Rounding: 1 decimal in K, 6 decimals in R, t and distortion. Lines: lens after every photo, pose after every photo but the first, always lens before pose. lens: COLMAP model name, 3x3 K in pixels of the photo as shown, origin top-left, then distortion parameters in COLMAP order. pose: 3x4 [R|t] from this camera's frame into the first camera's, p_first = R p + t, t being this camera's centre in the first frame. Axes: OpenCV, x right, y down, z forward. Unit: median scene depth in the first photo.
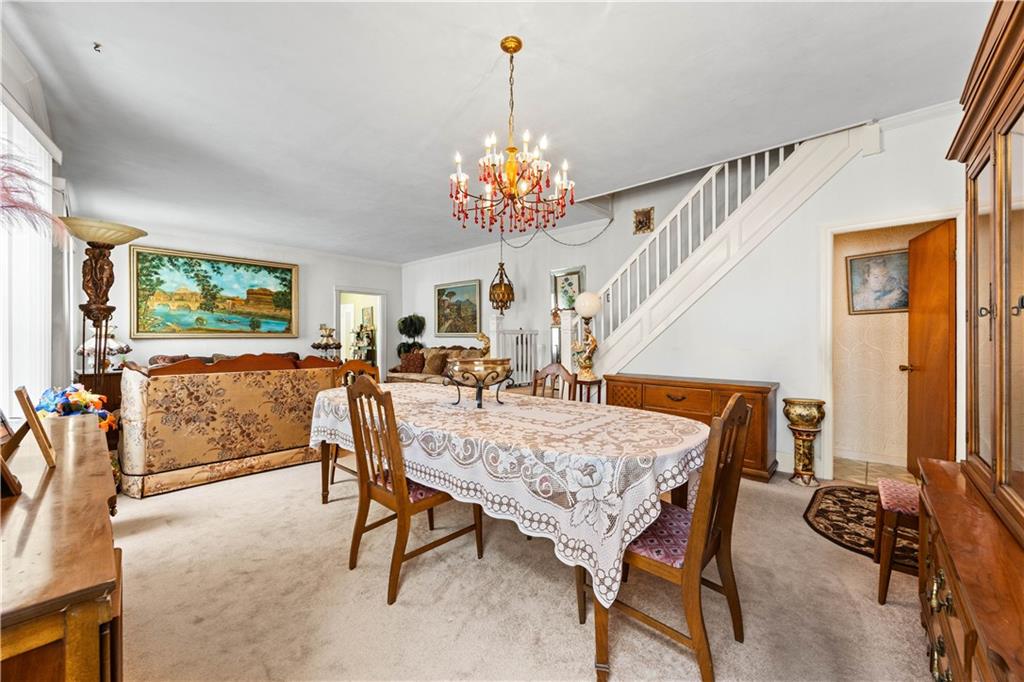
lens RADIAL K [[394.5, 0, 521.9], [0, 394.5, 335.1], [0, 0, 1]] dist [-0.002038, -0.000412]
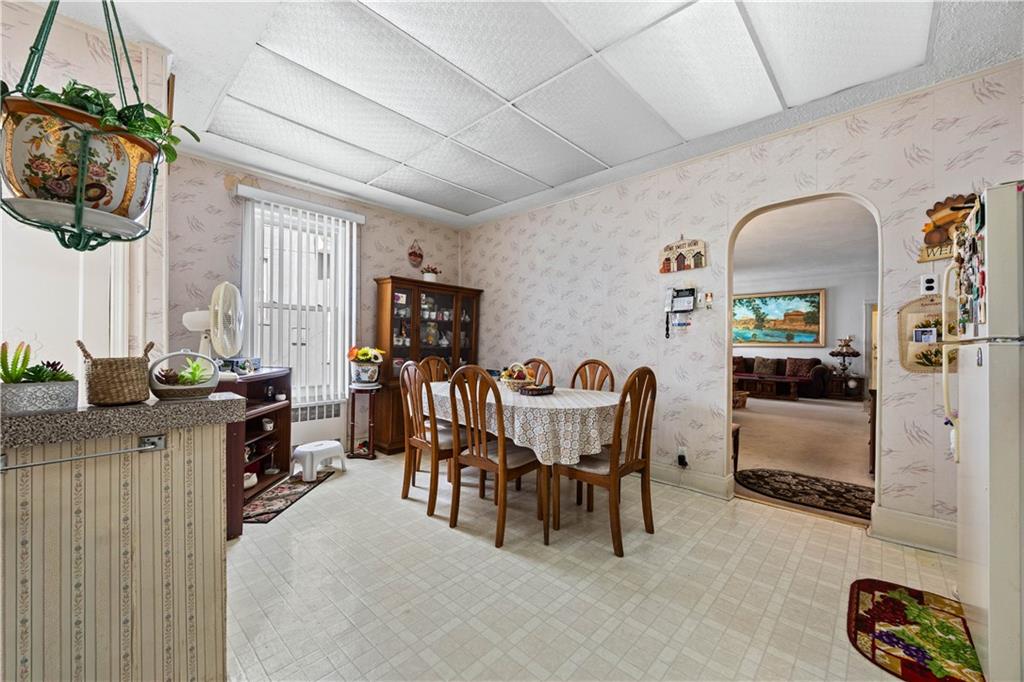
lens RADIAL K [[394.5, 0, 506.6], [0, 394.5, 347.7], [0, 0, 1]] dist [-0.002038, -0.000412]
pose [[-0.024051, 0.003686, -0.999704, 0.780229], [-0.005898, 0.999975, 0.003829, 0.011961], [0.999693, 0.005988, -0.024028, 0.018275]]
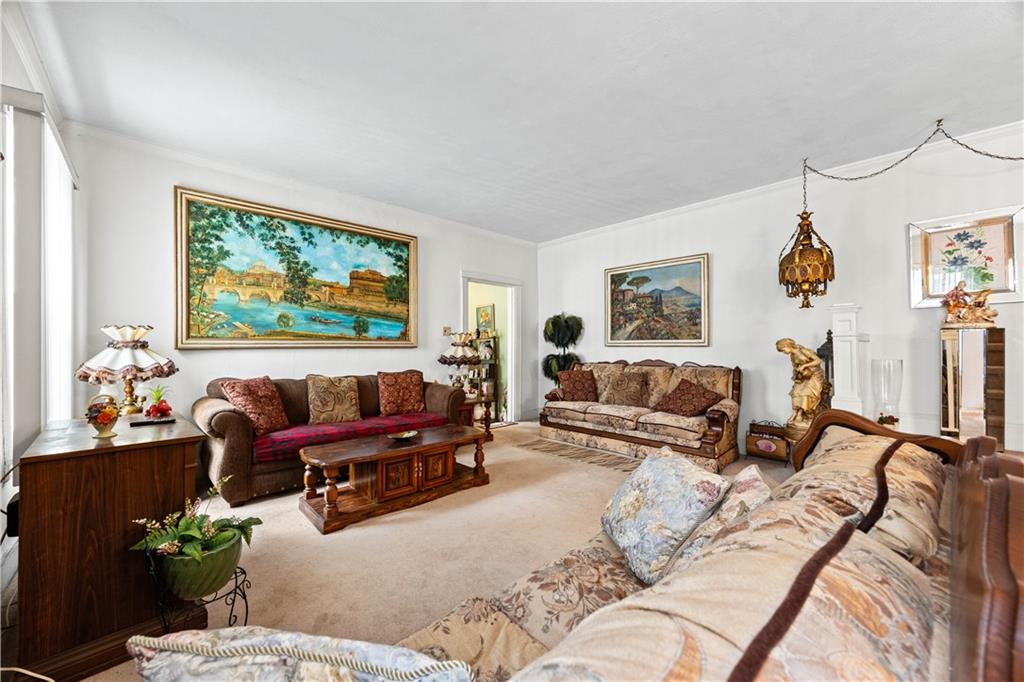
lens RADIAL K [[394.5, 0, 521.3], [0, 394.5, 343.0], [0, 0, 1]] dist [-0.002038, -0.000412]
pose [[0.997374, 0.000412, -0.072422, -0.380763], [-0.000599, 0.999997, -0.002564, 0.001074], [0.072420, 0.002601, 0.997371, 0.391231]]
